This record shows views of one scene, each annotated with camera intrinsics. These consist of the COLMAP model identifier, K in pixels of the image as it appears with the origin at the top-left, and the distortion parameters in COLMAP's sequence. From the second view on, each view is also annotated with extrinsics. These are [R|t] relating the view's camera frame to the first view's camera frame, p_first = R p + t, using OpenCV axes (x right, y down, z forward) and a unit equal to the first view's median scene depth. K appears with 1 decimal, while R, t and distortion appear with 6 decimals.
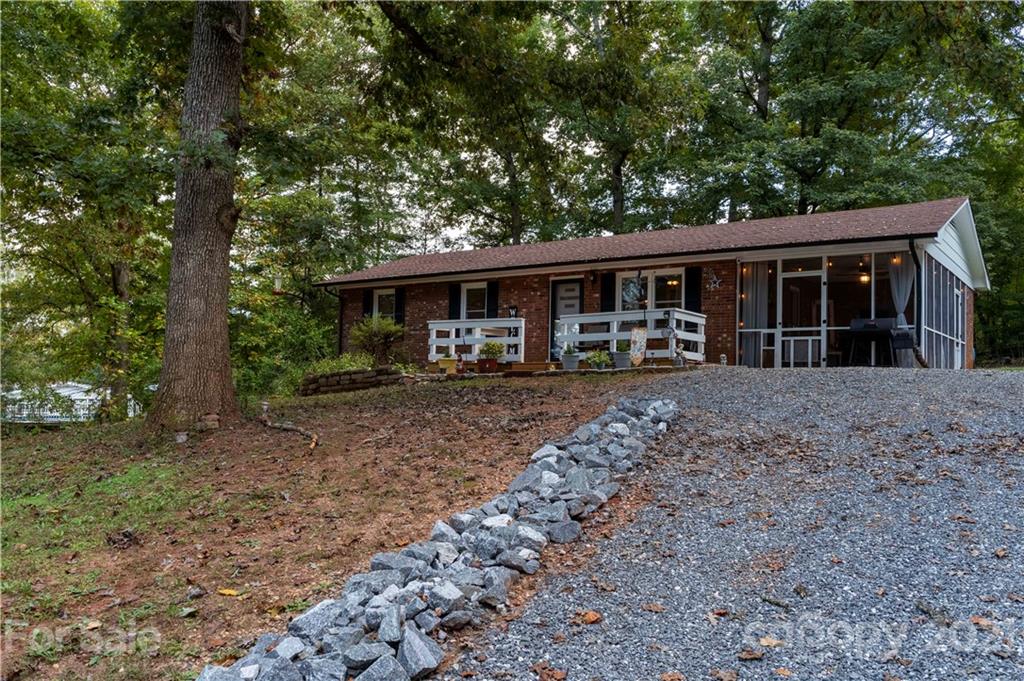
lens RADIAL K [[829.2, 0, 513.4], [0, 829.2, 345.5], [0, 0, 1]] dist [-0.008622, 0.003177]
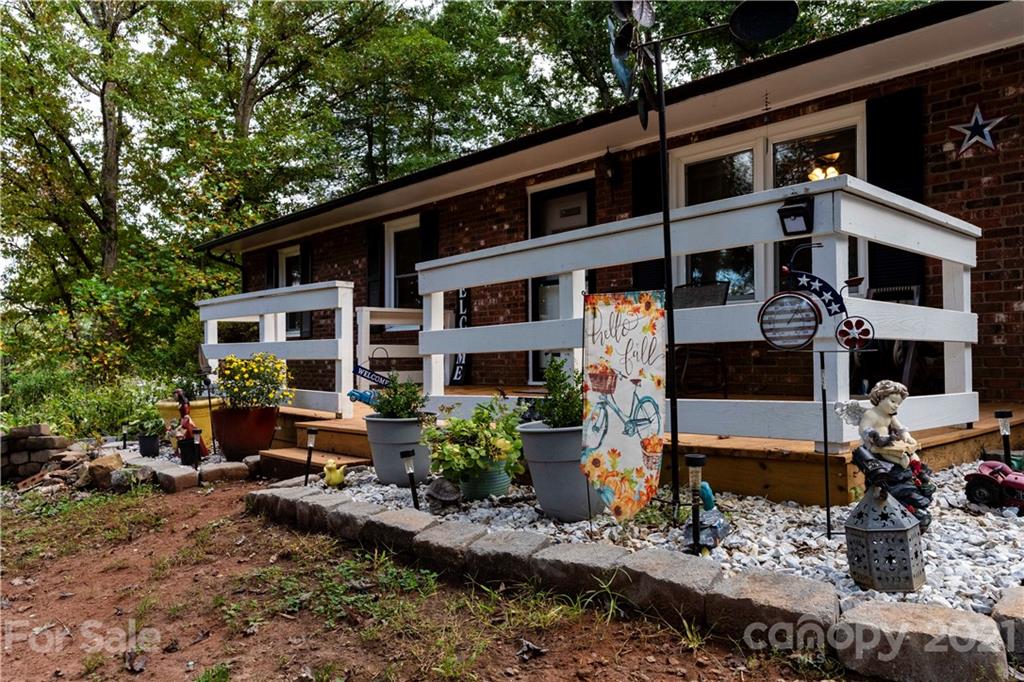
lens RADIAL K [[754.7, 0, 511.3], [0, 754.7, 348.3], [0, 0, 1]] dist [-0.003740, 0.003832]
pose [[0.976430, -0.032341, -0.213399, 0.135765], [0.040930, 0.998515, 0.035953, -0.014276], [0.211920, -0.043840, 0.976303, 0.701667]]
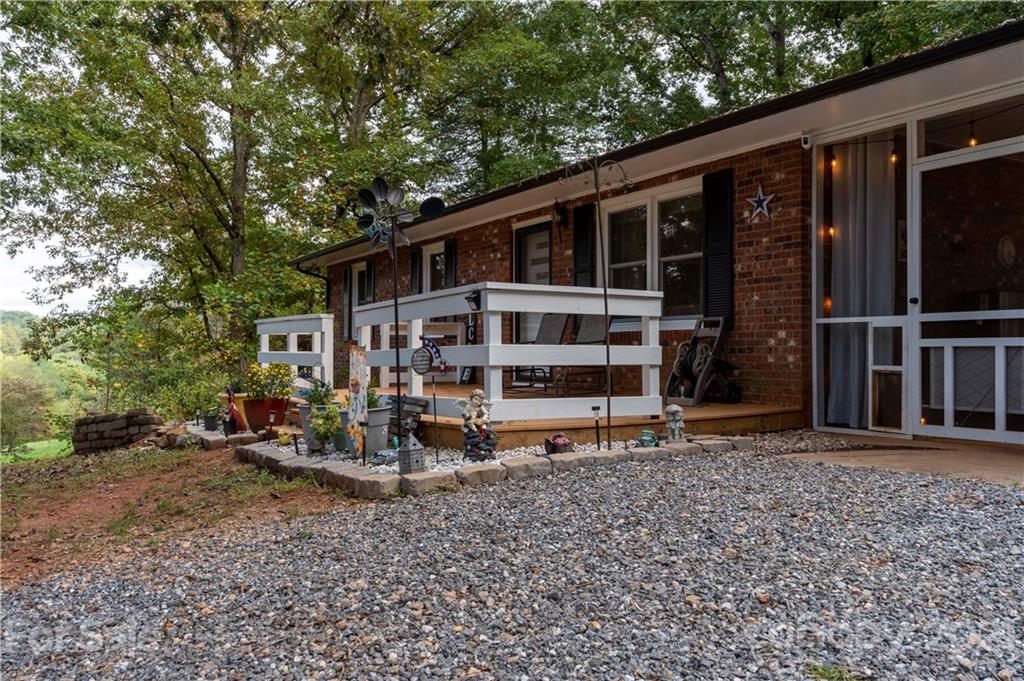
lens RADIAL K [[832.1, 0, 512.7], [0, 832.1, 336.1], [0, 0, 1]] dist [-0.009484, 0.004695]
pose [[0.917703, -0.029514, -0.396170, 0.293924], [0.042356, 0.998821, 0.023705, -0.026241], [0.395004, -0.038534, 0.917871, 0.582175]]
